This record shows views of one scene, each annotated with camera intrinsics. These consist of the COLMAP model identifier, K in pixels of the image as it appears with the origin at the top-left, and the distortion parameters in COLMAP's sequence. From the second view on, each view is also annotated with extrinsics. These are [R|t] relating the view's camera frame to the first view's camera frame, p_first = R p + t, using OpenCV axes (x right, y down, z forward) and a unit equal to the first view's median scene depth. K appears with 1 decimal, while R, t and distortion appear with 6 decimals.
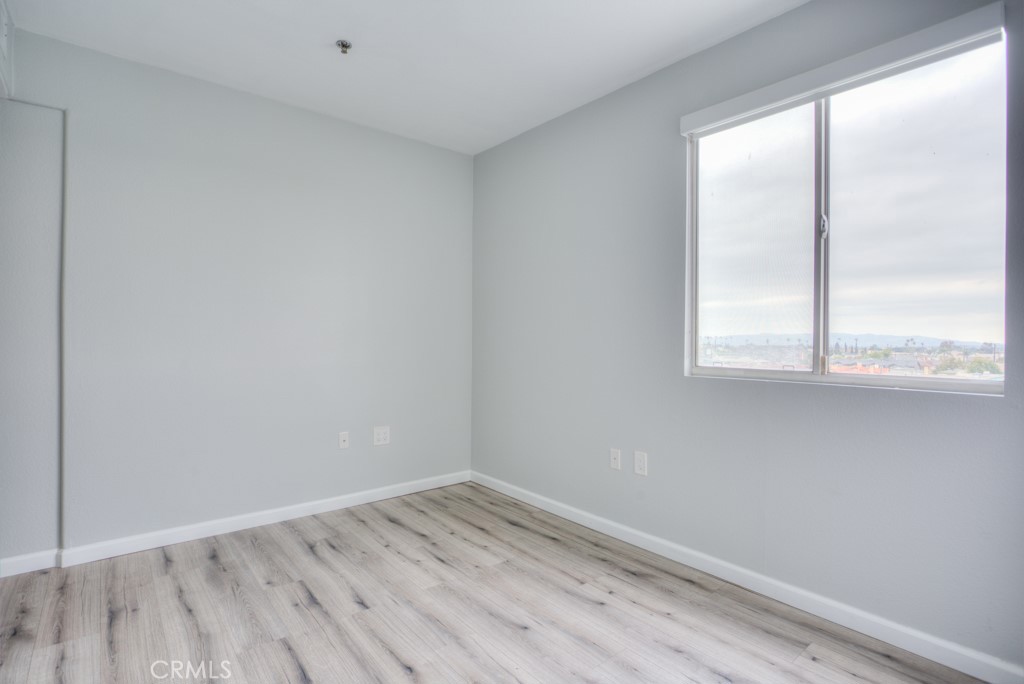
lens RADIAL K [[499.3, 0, 508.8], [0, 499.3, 338.8], [0, 0, 1]] dist [-0.021149, 0.008781]
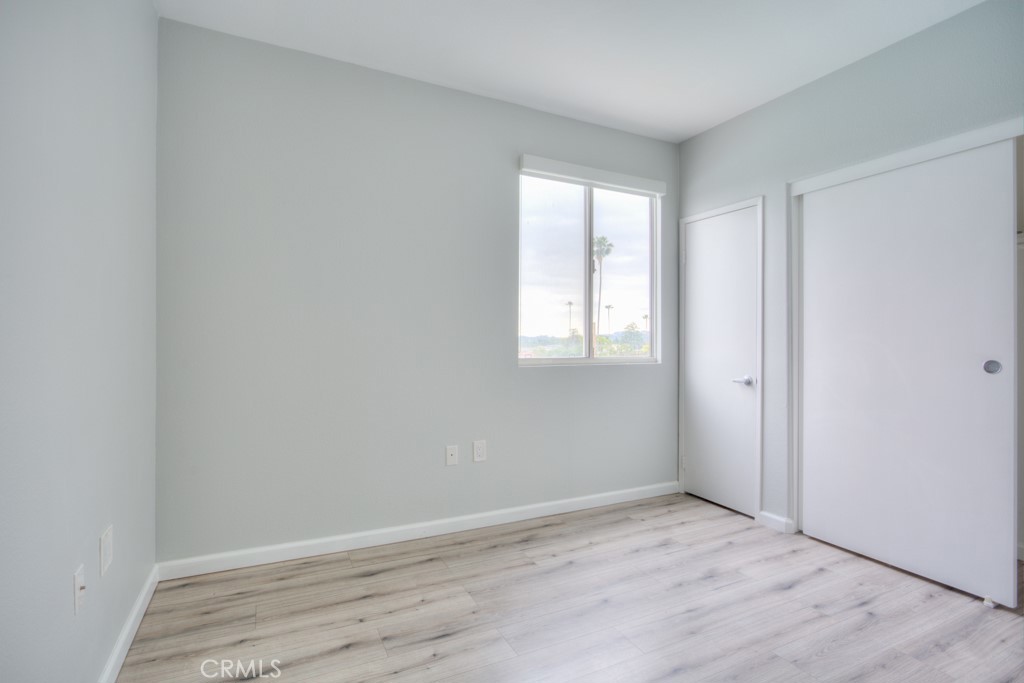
lens RADIAL K [[499.3, 0, 508.8], [0, 499.3, 338.3], [0, 0, 1]] dist [-0.021149, 0.008781]
pose [[0.220340, -0.002637, 0.975420, -0.782418], [-0.007276, 0.999964, 0.004347, 0.000436], [-0.975396, -0.008055, 0.220313, 0.703748]]
